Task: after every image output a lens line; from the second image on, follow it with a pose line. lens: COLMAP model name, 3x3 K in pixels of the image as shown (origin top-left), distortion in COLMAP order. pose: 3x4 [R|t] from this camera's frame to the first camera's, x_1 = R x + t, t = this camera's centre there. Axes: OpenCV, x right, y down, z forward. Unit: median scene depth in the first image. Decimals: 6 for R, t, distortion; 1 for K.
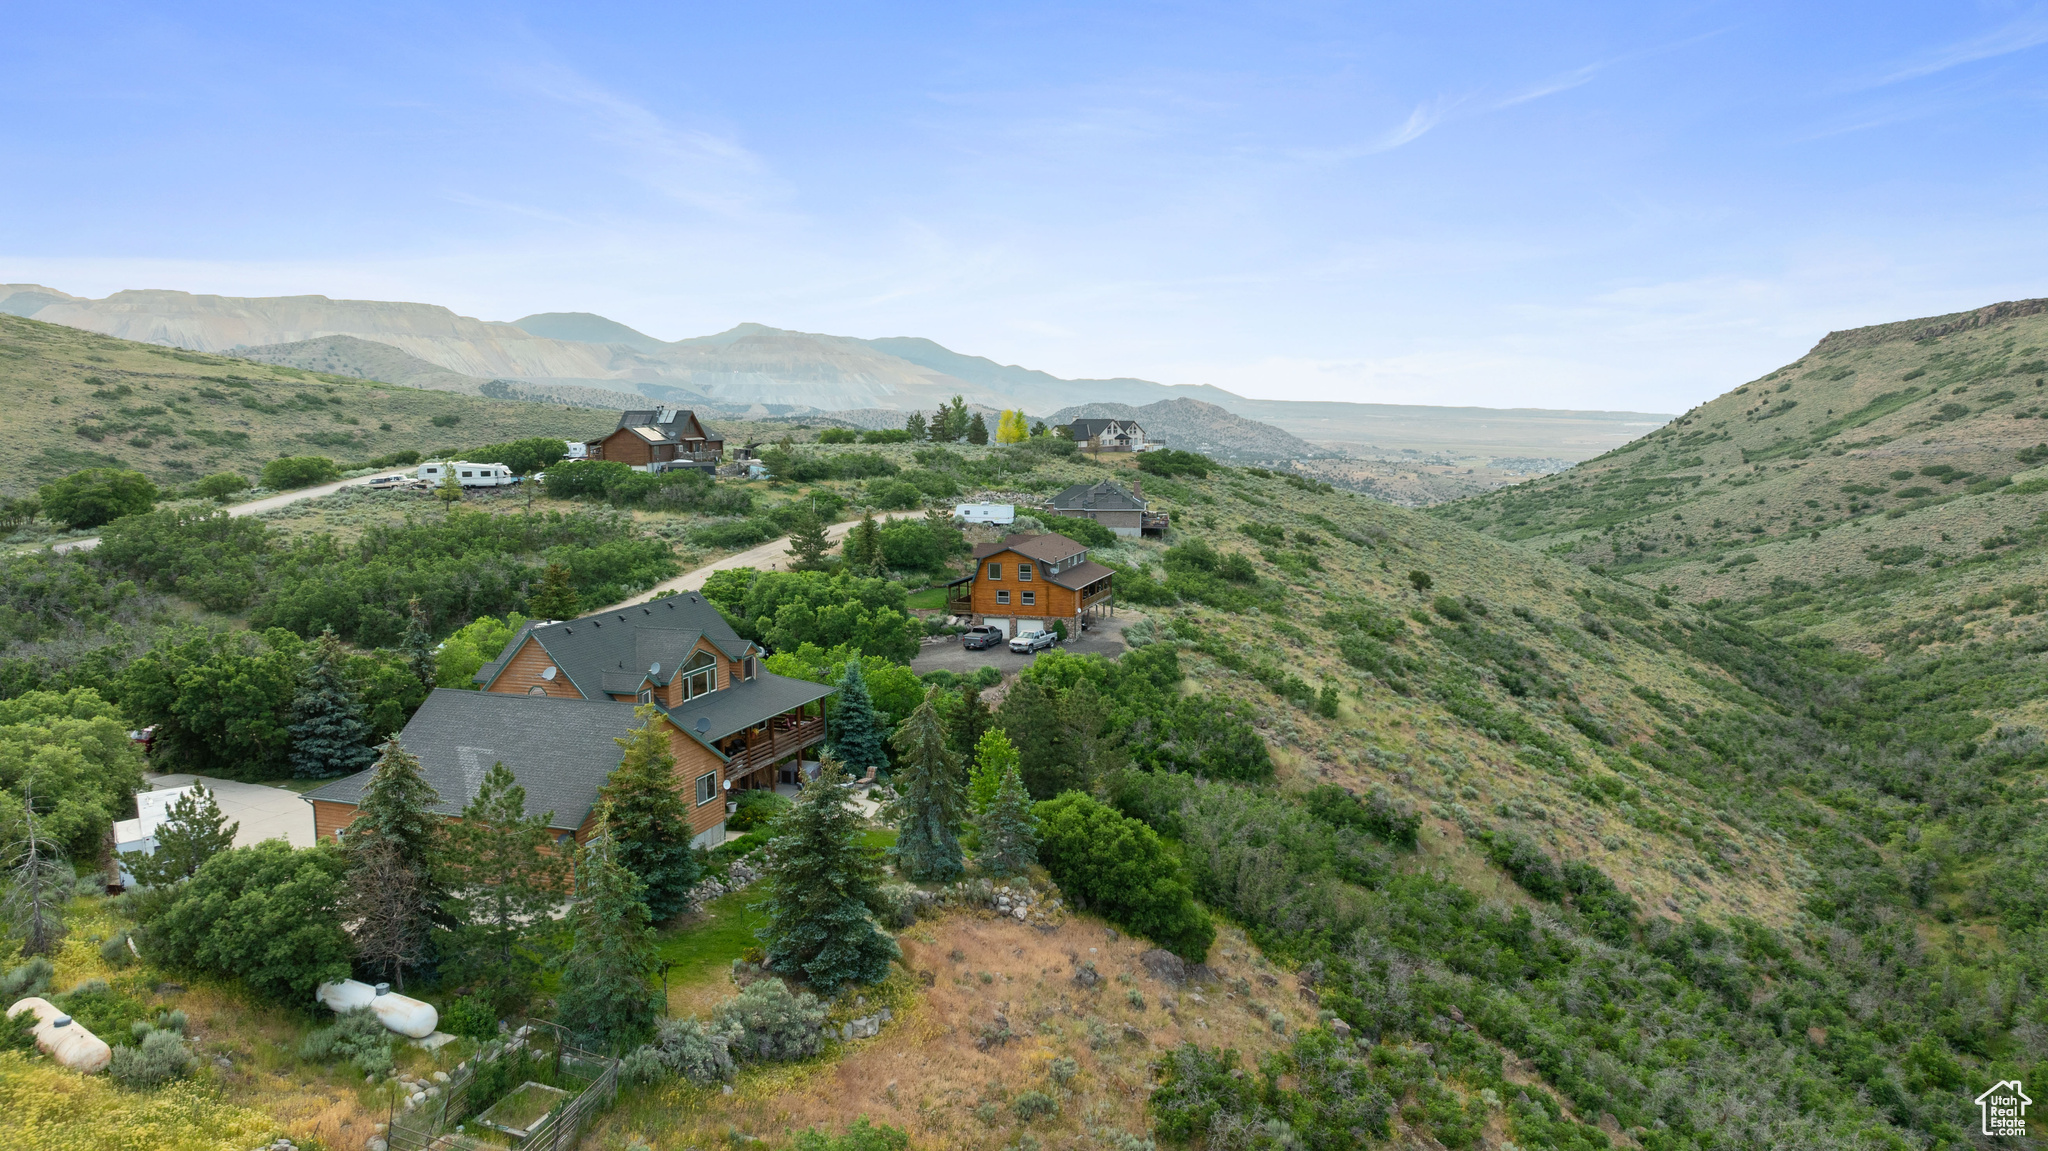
lens RADIAL K [[1452.9, 0, 1018.8], [0, 1452.9, 567.2], [0, 0, 1]] dist [-0.042956, 0.032569]
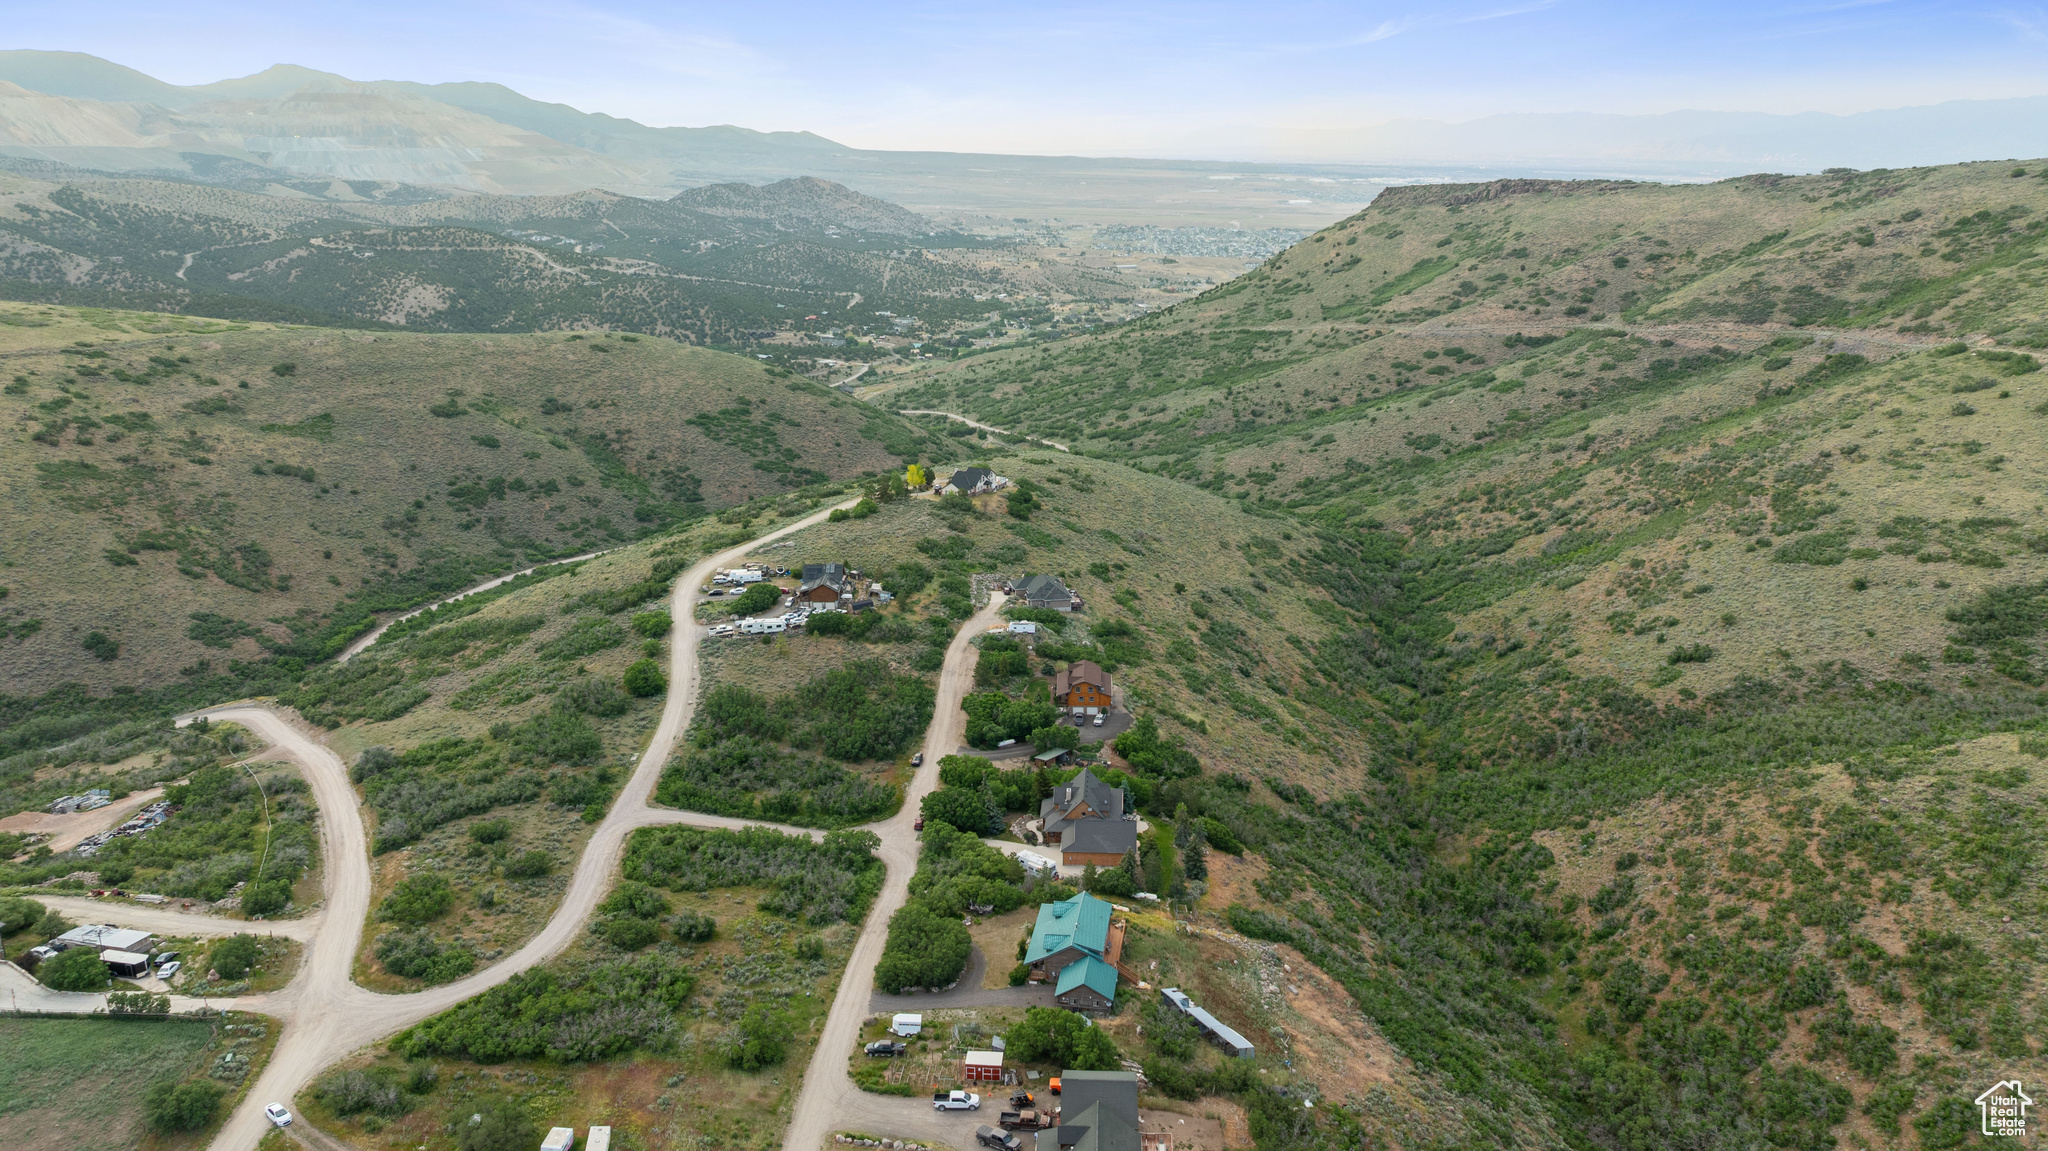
lens RADIAL K [[1452.9, 0, 1036.1], [0, 1452.9, 577.1], [0, 0, 1]] dist [-0.042956, 0.032569]
pose [[0.960433, -0.079508, 0.266922, -0.158608], [0.031414, 0.983196, 0.179832, -0.137574], [-0.276734, -0.164331, 0.946791, -0.285175]]
